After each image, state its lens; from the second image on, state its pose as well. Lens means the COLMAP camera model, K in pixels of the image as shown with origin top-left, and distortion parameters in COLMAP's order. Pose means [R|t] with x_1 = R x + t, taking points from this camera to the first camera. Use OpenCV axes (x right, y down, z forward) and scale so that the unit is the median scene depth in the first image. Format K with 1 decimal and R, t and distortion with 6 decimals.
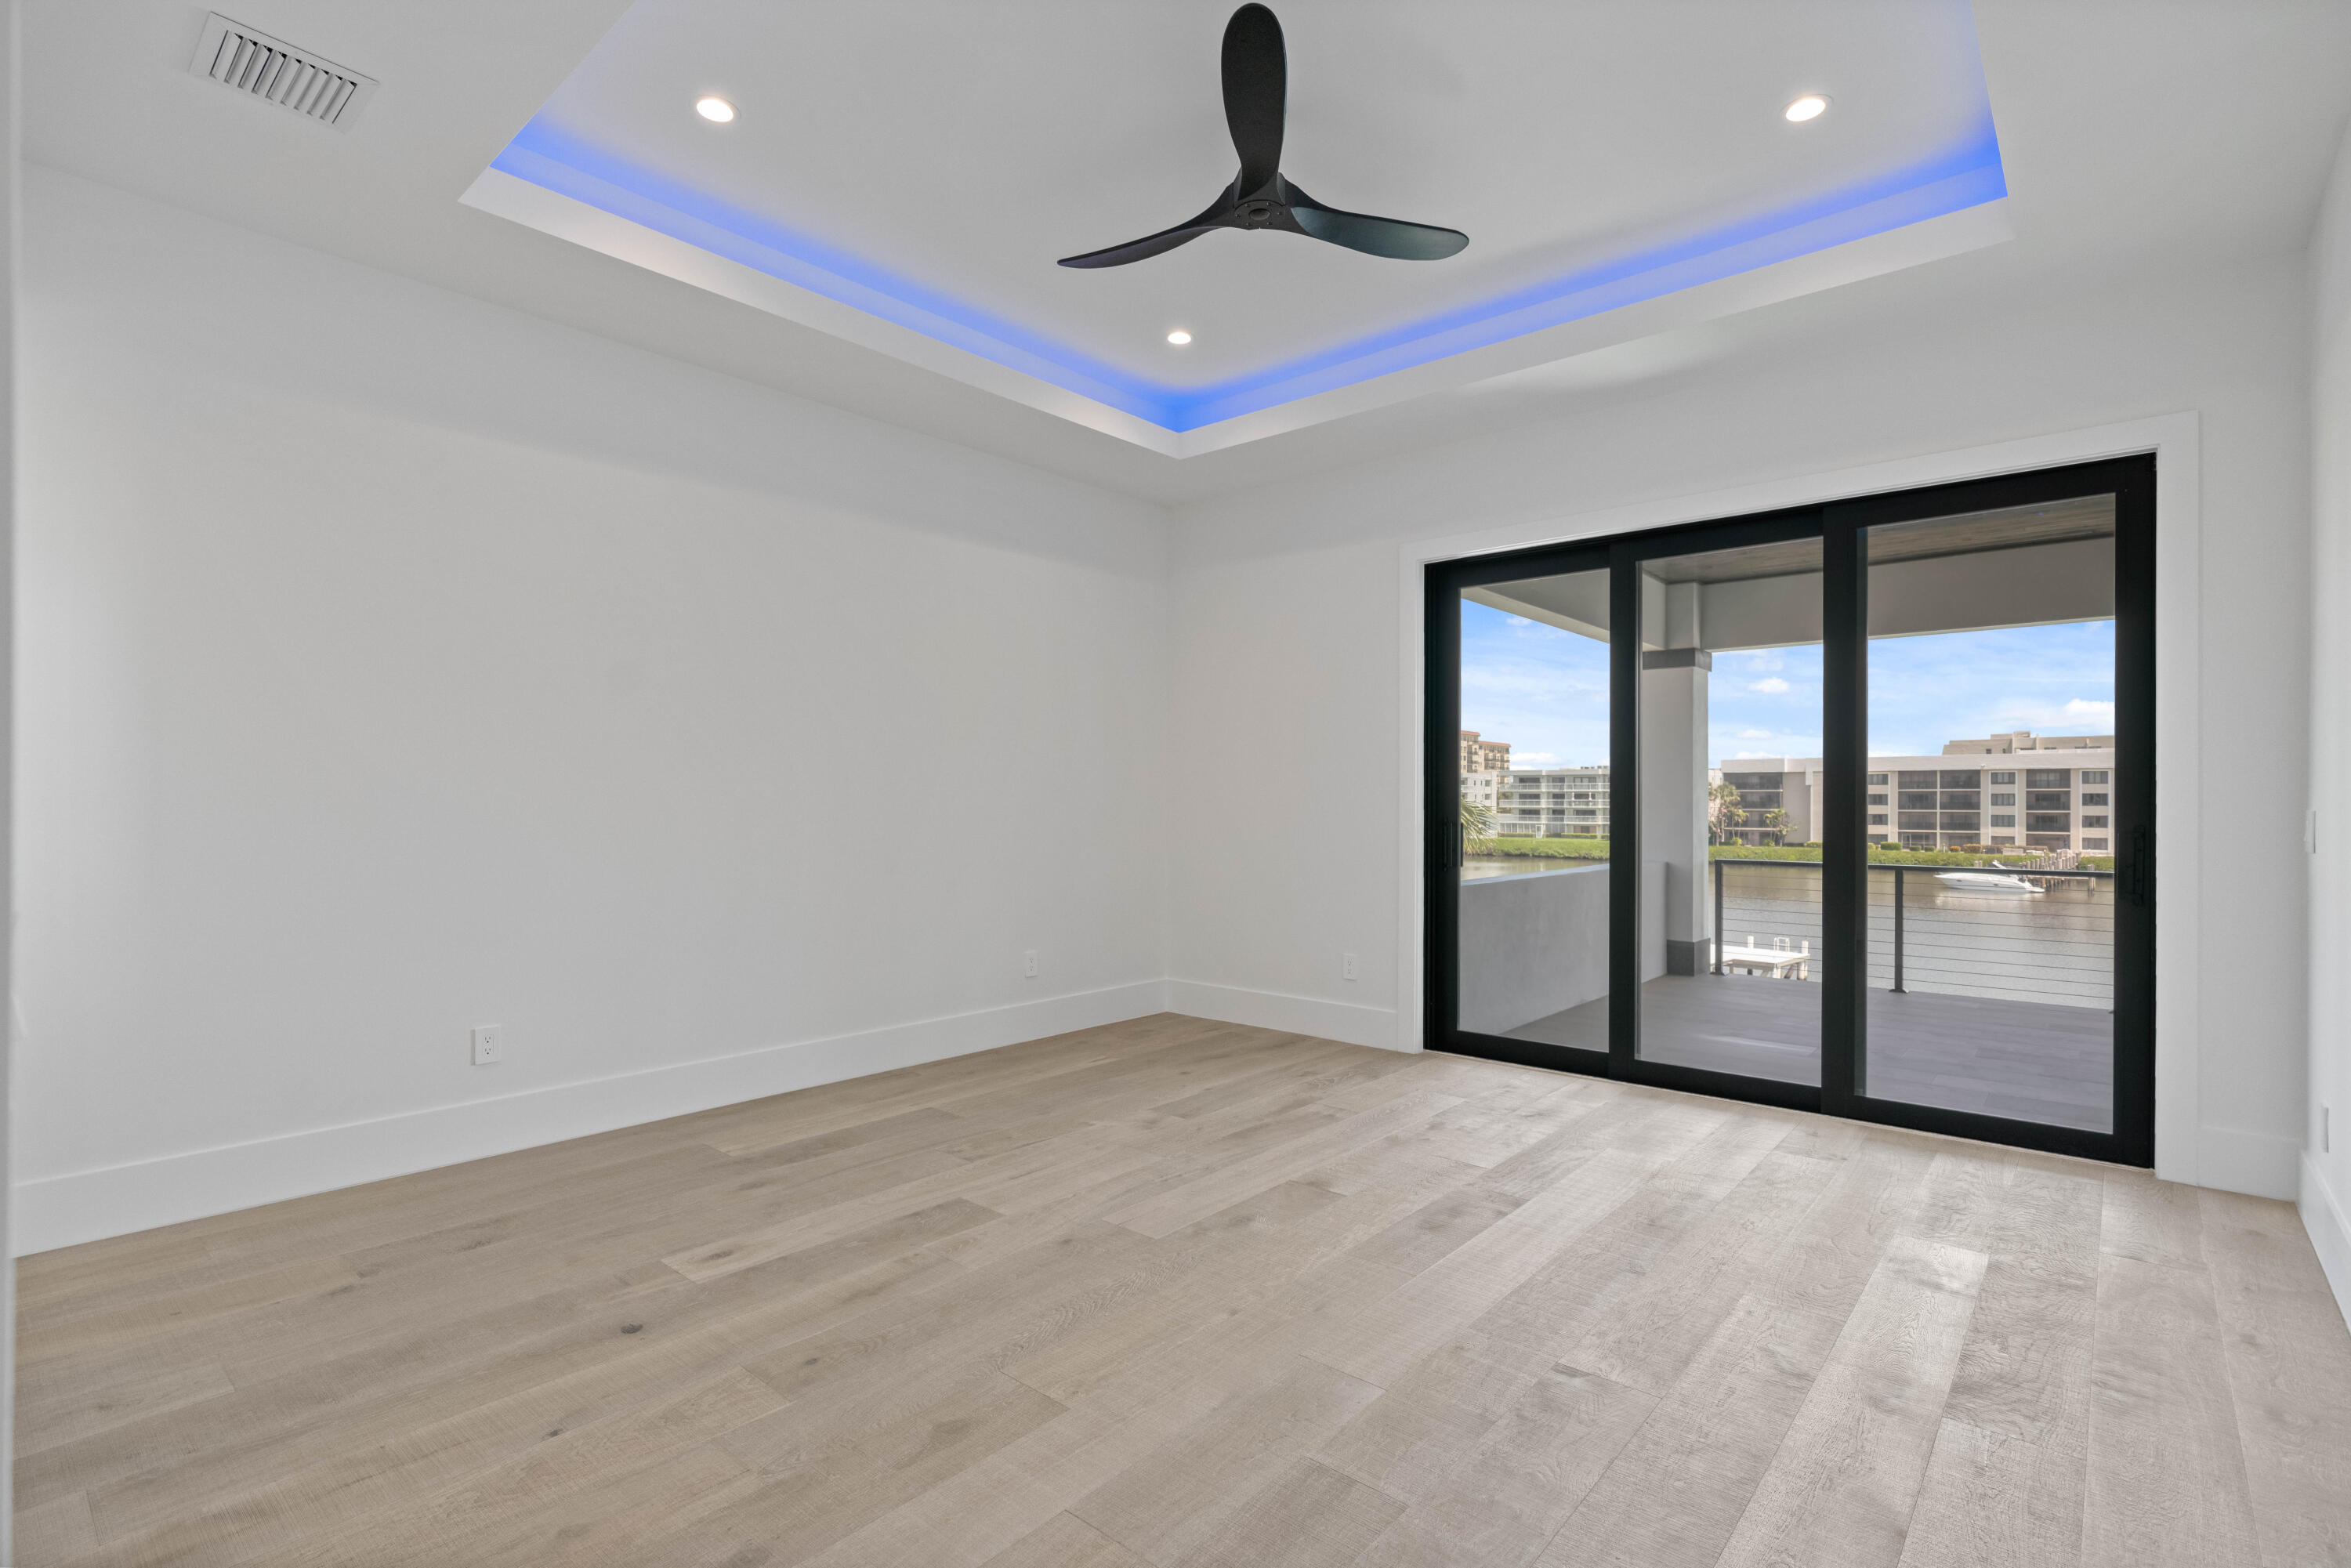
lens RADIAL K [[1106.9, 0, 1175.5], [0, 1106.9, 784.0], [0, 0, 1]] dist [0.000273, 0.000629]
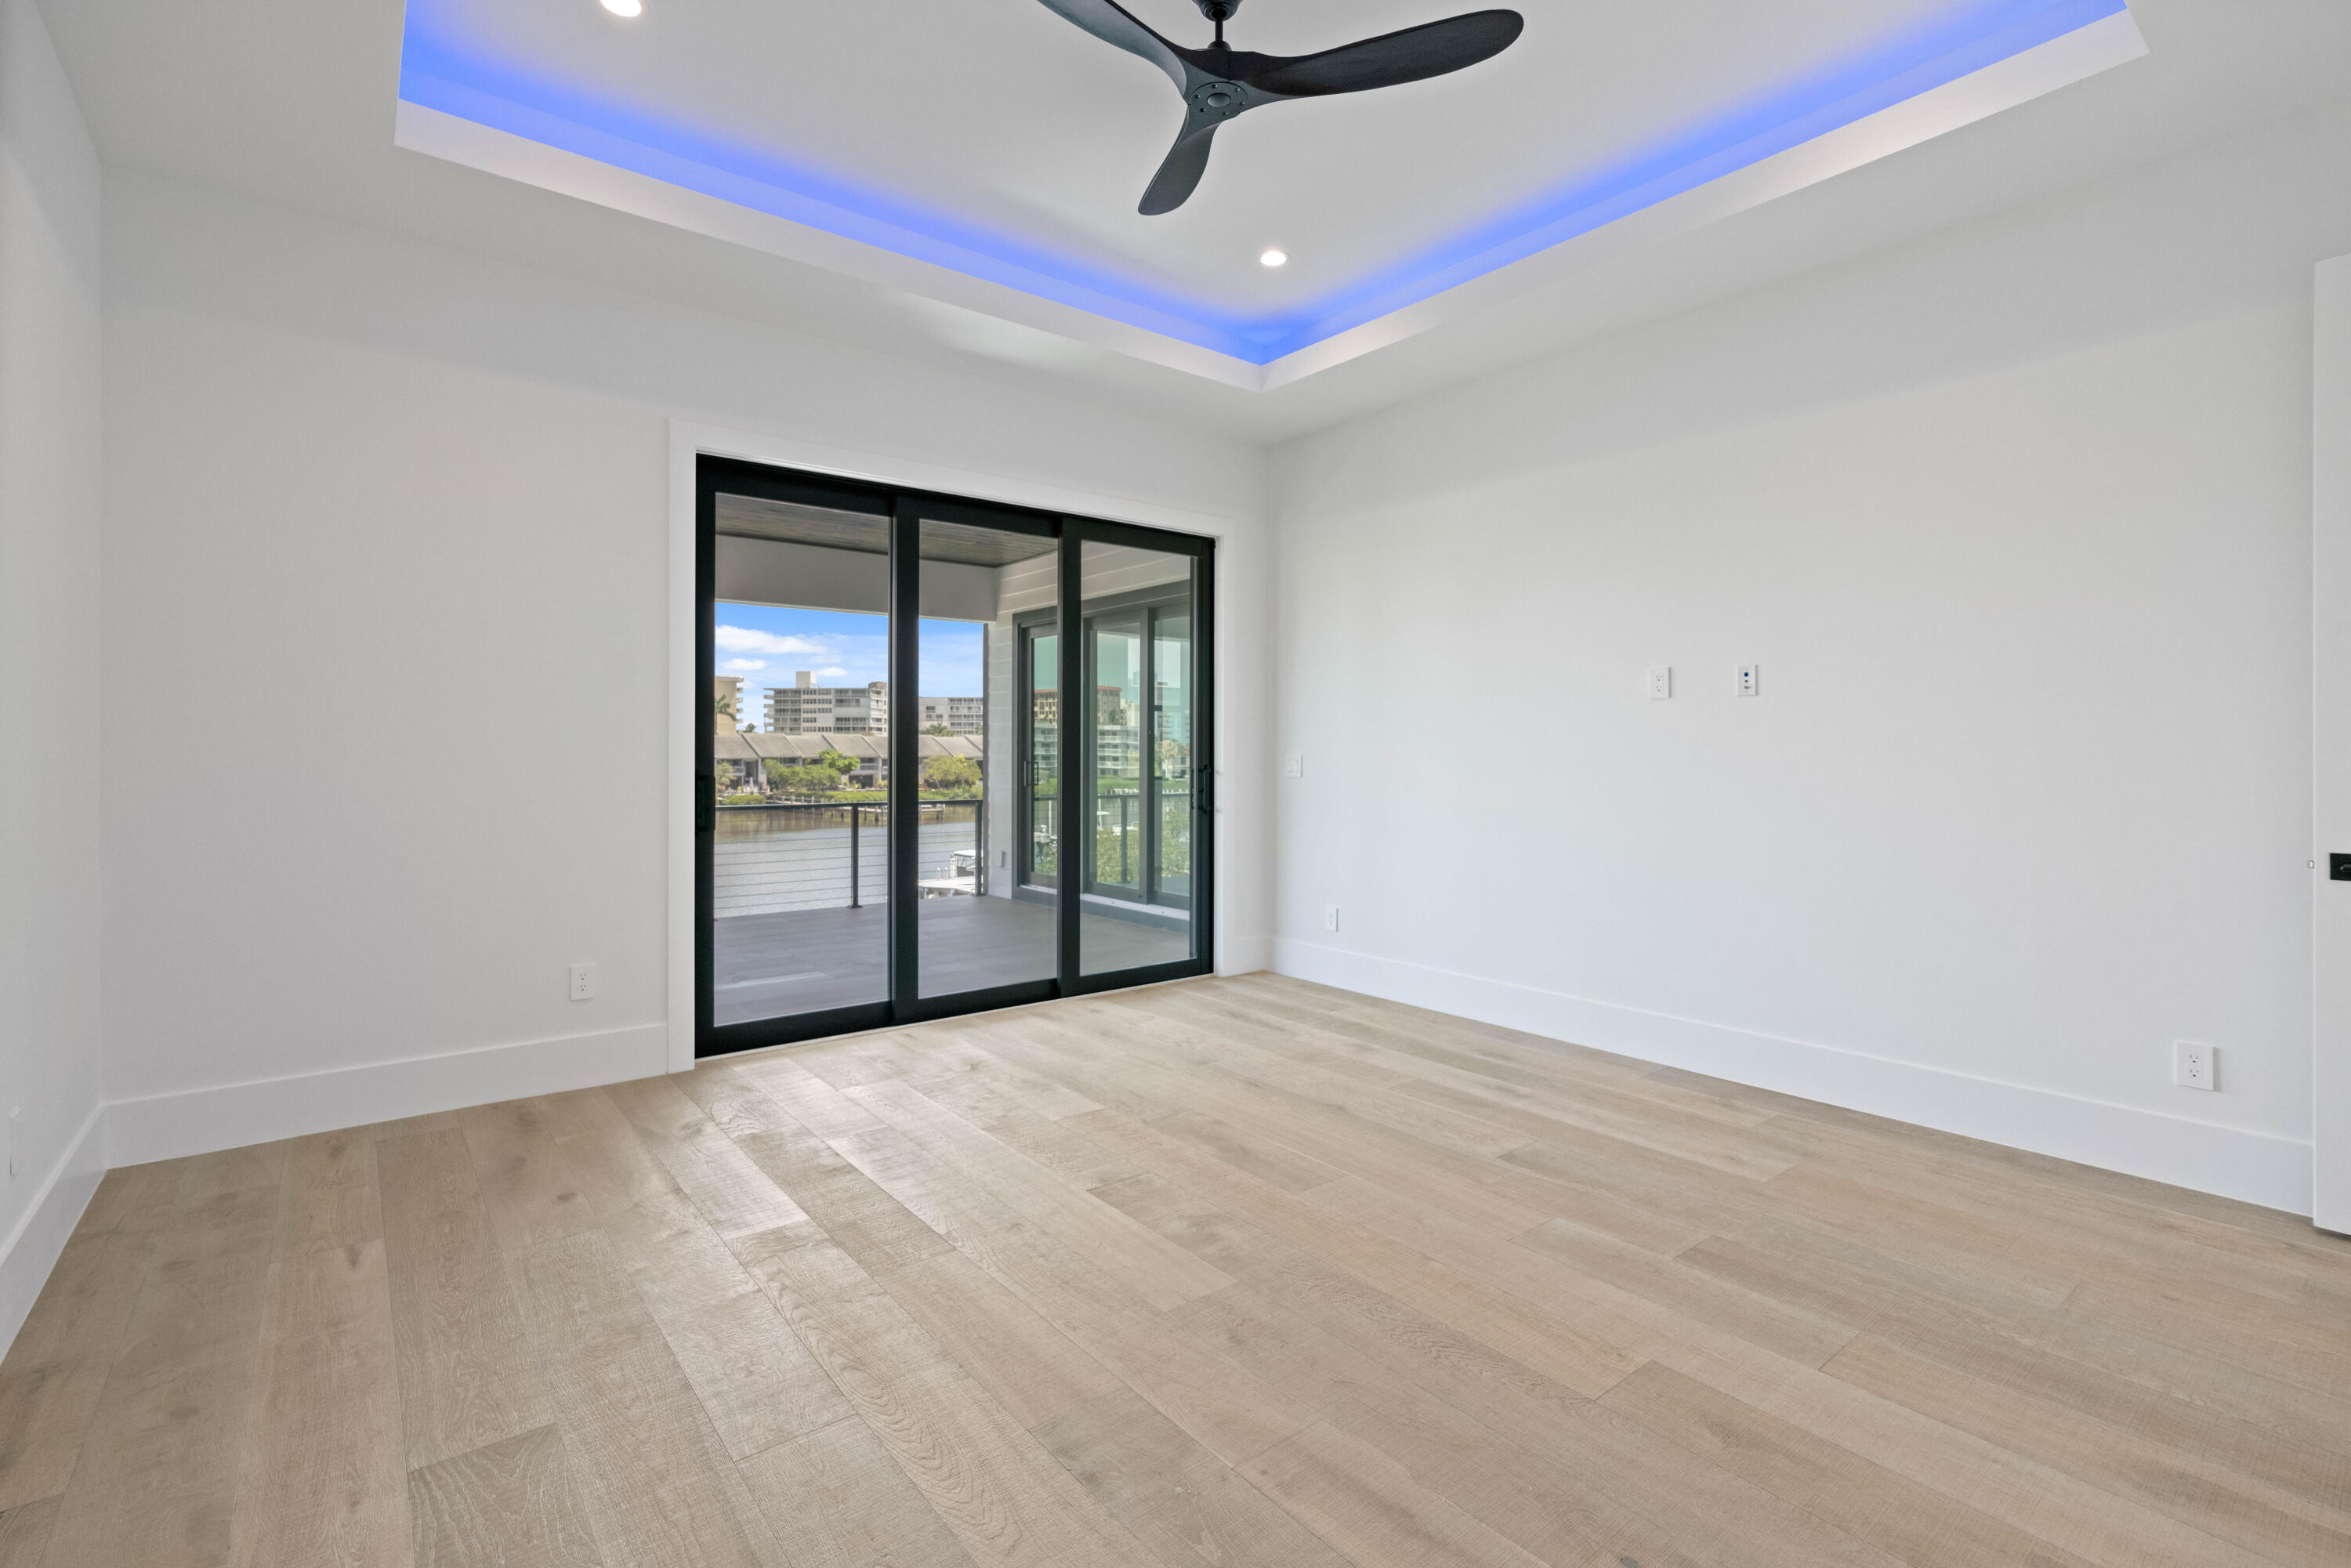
lens RADIAL K [[1048.7, 0, 1175.5], [0, 1048.7, 784.0], [0, 0, 1]] dist [-0.011820, 0.005262]
pose [[0.184481, -0.032406, 0.982302, -0.658737], [-0.016635, 0.999210, 0.036088, 0.007181], [-0.982695, -0.022999, 0.183796, 0.760546]]
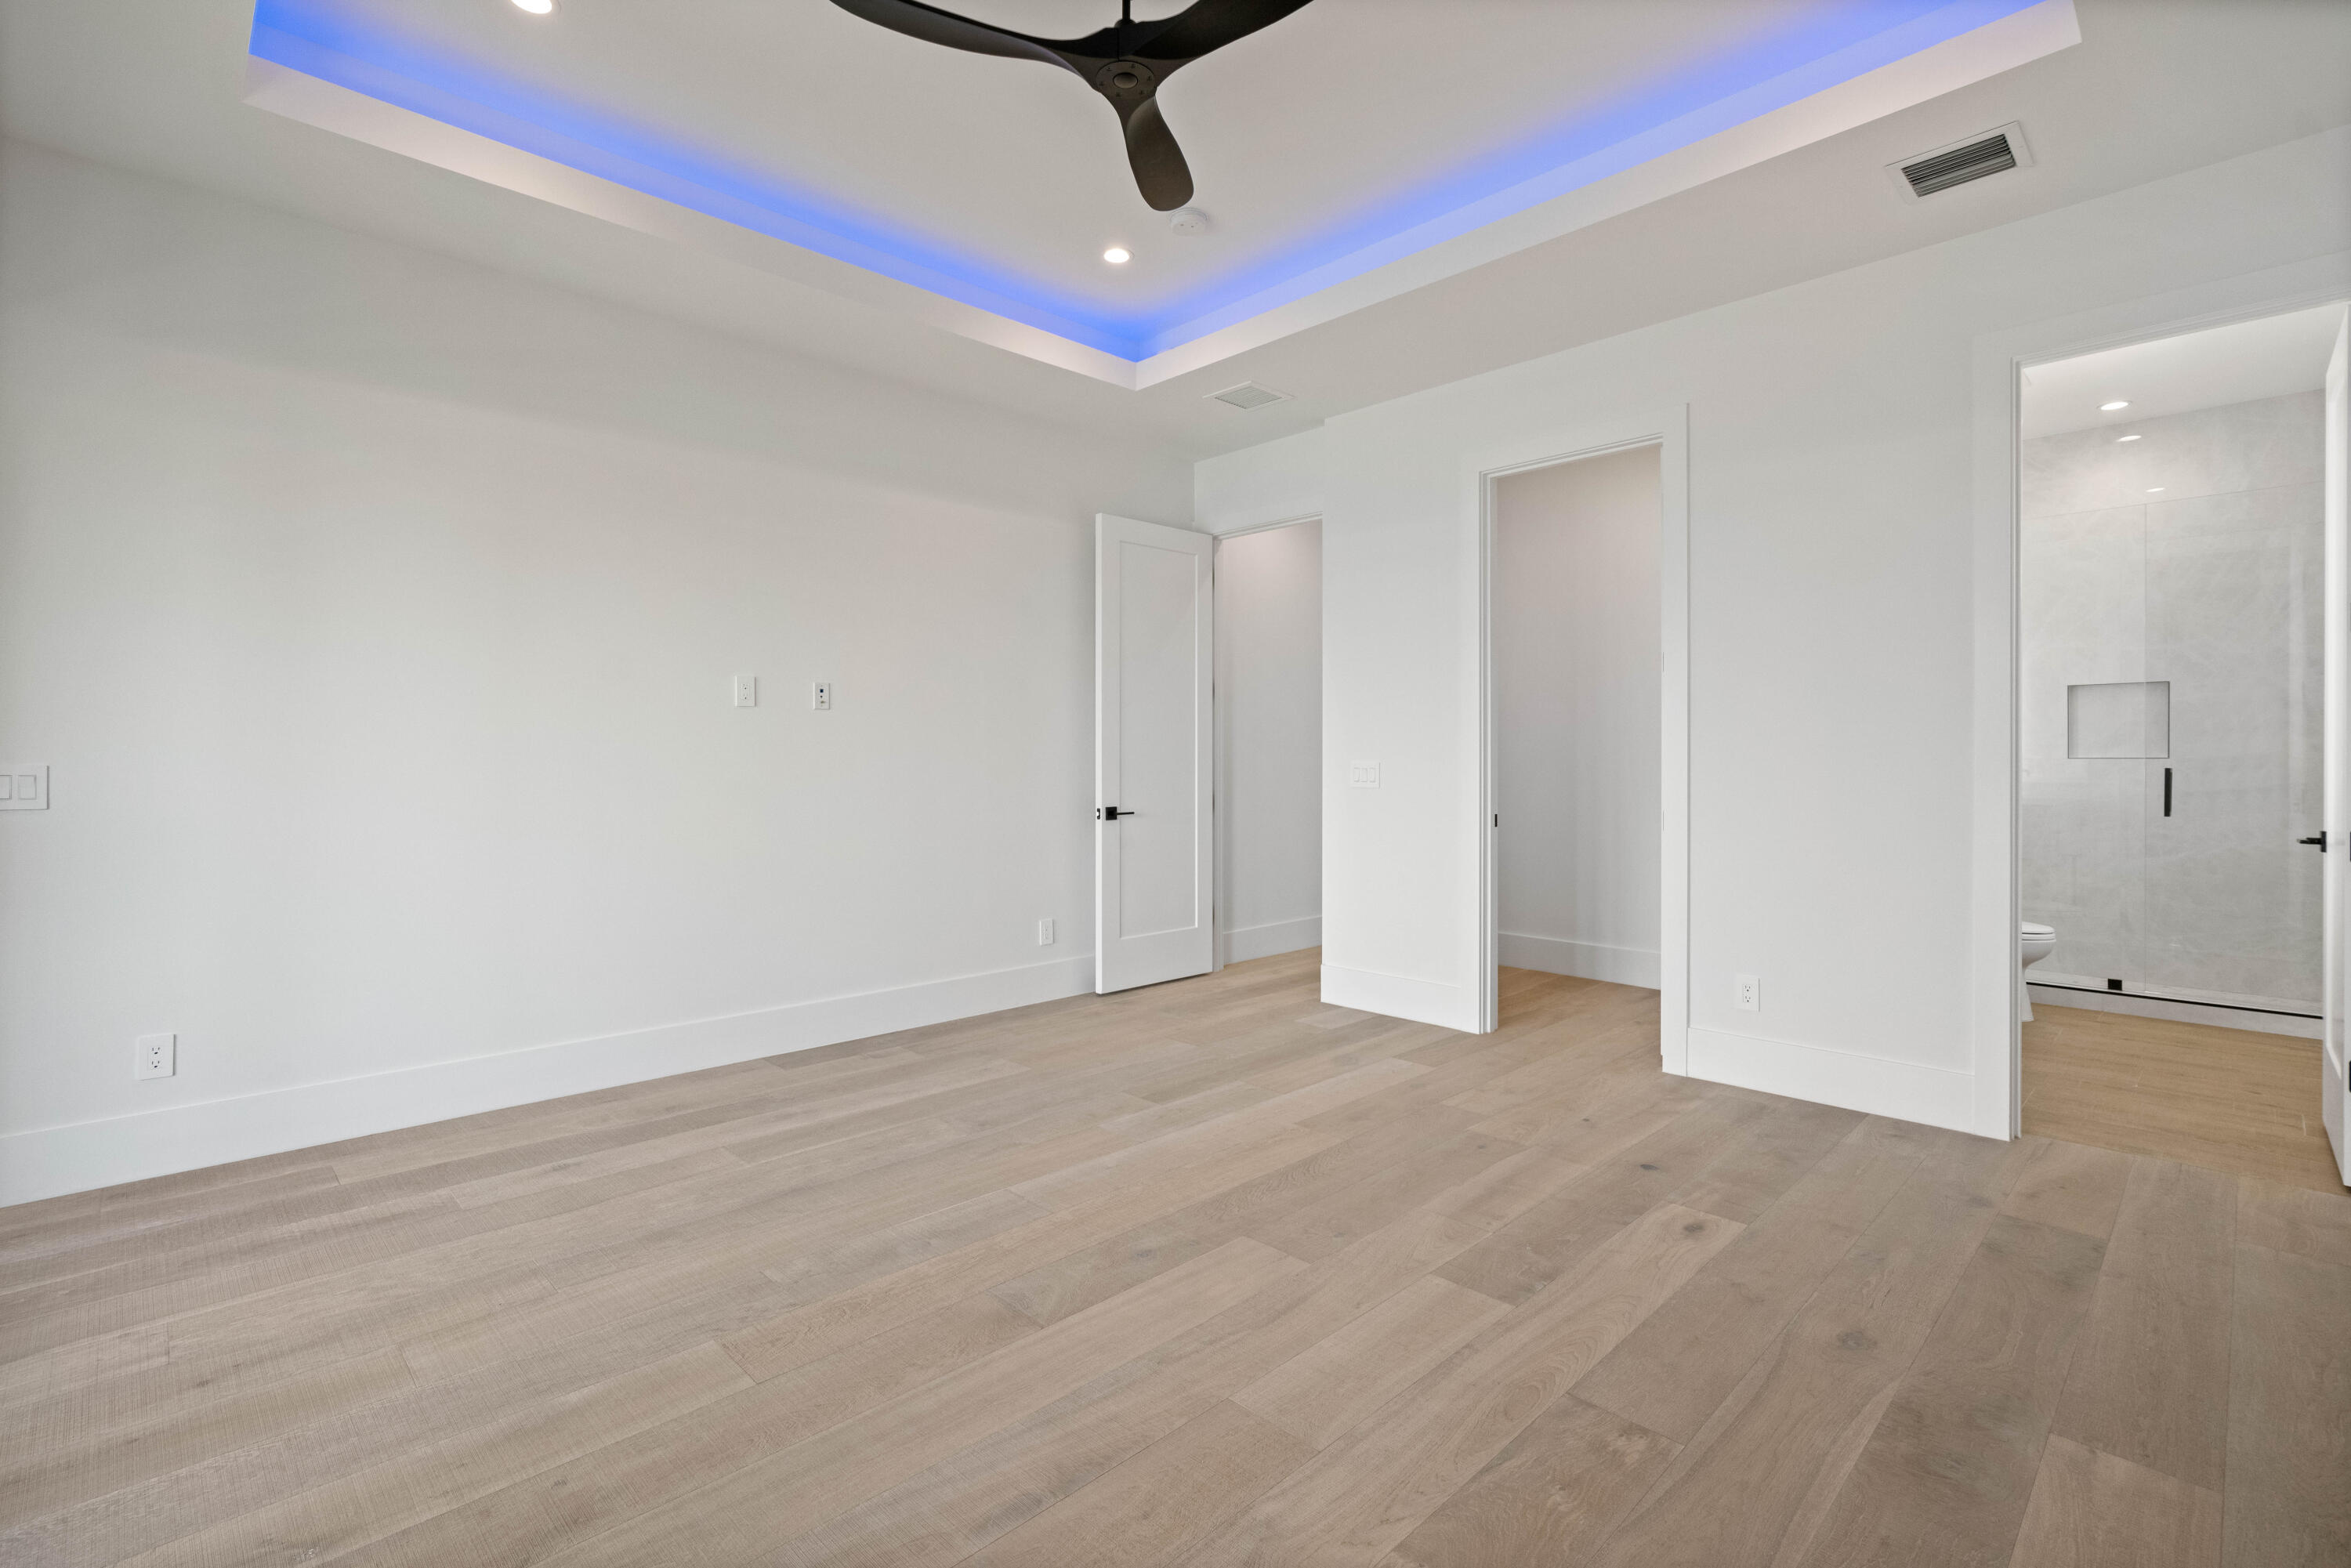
lens RADIAL K [[1062.2, 0, 1138.2], [0, 1062.2, 815.5], [0, 0, 1]] dist [-0.018313, -0.000076]
pose [[-0.993998, -0.003826, 0.109328, -0.021324], [0.000182, 0.999329, 0.036625, 0.024421], [-0.109395, 0.036425, -0.993331, 1.563719]]
